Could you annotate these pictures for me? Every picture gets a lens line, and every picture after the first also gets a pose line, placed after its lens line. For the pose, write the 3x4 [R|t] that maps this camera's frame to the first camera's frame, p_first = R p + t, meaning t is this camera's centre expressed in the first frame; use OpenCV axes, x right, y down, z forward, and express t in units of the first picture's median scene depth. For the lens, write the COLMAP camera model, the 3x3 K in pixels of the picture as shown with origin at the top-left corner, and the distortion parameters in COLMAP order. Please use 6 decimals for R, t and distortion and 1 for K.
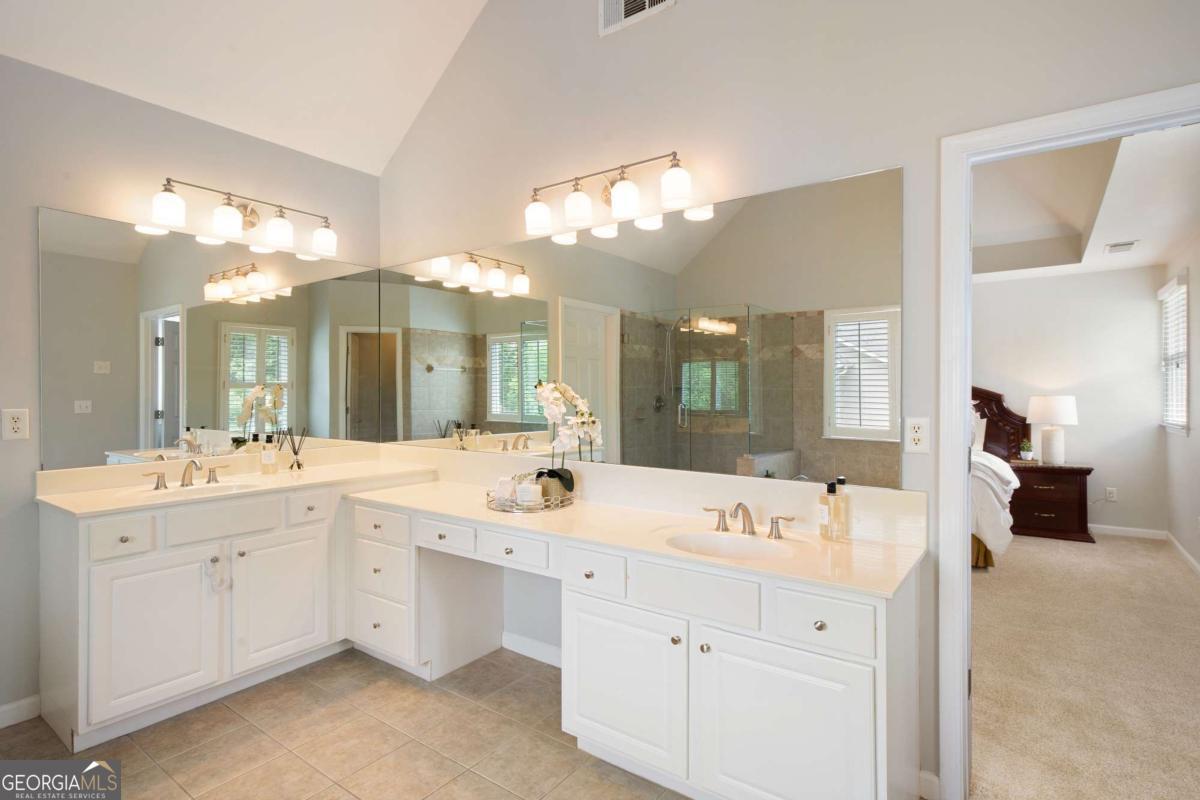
lens RADIAL K [[602.3, 0, 617.0], [0, 602.3, 396.7], [0, 0, 1]] dist [0.001096, 0.000306]
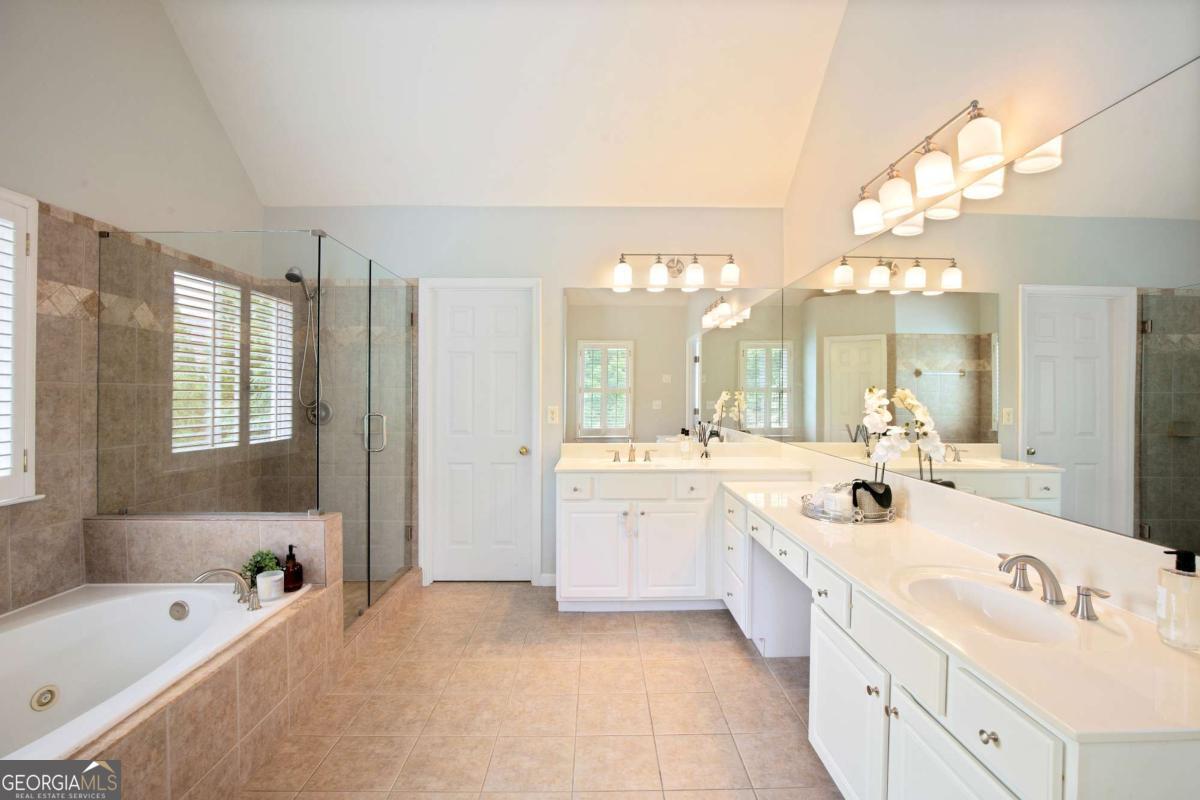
lens RADIAL K [[556.9, 0, 600.0], [0, 556.9, 400.0], [0, 0, 1]] dist [-0.046601, 0.014151]
pose [[0.584845, 0.010725, -0.811074, 0.326212], [-0.010865, 0.999926, 0.005388, -0.006431], [0.811072, 0.005661, 0.584919, 0.150061]]
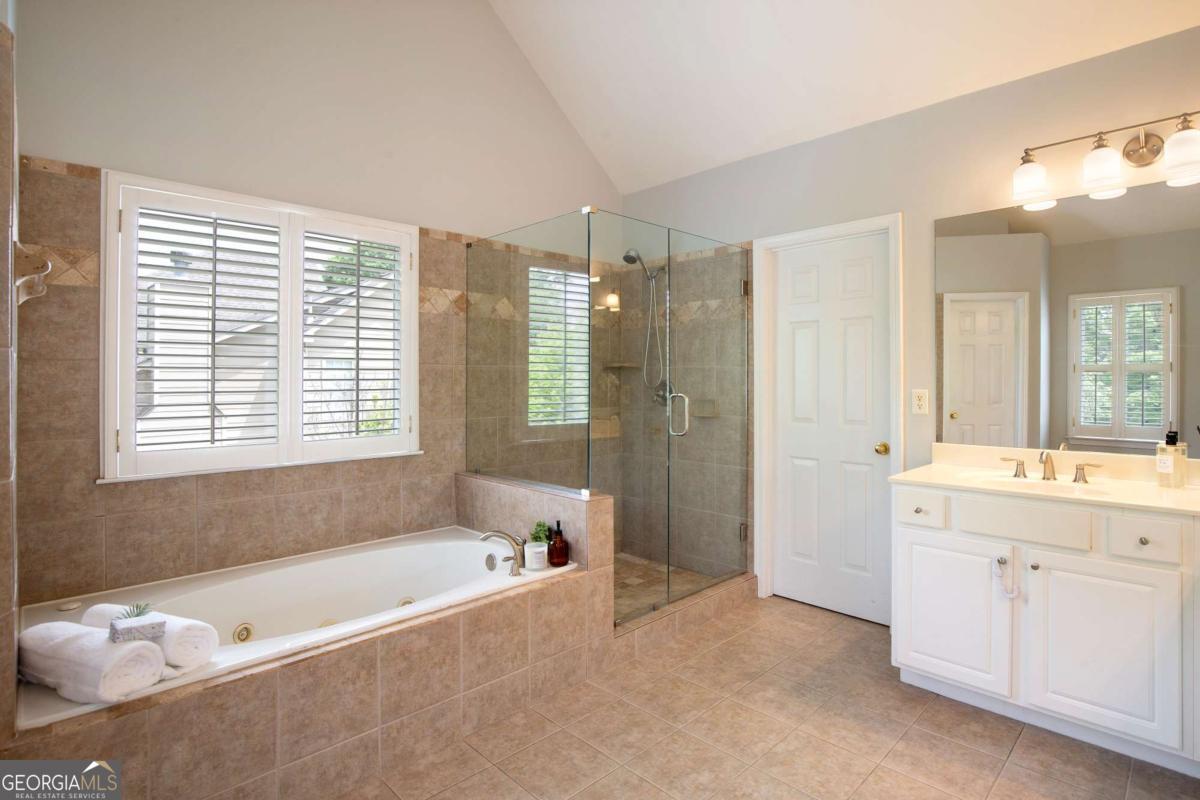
lens RADIAL K [[602.7, 0, 598.4], [0, 602.7, 376.7], [0, 0, 1]] dist [-0.015868, 0.000319]
pose [[-0.182395, 0.001910, -0.983224, 0.283556], [-0.008151, 0.999961, 0.003455, -0.003500], [0.983192, 0.008645, -0.182372, 0.494874]]
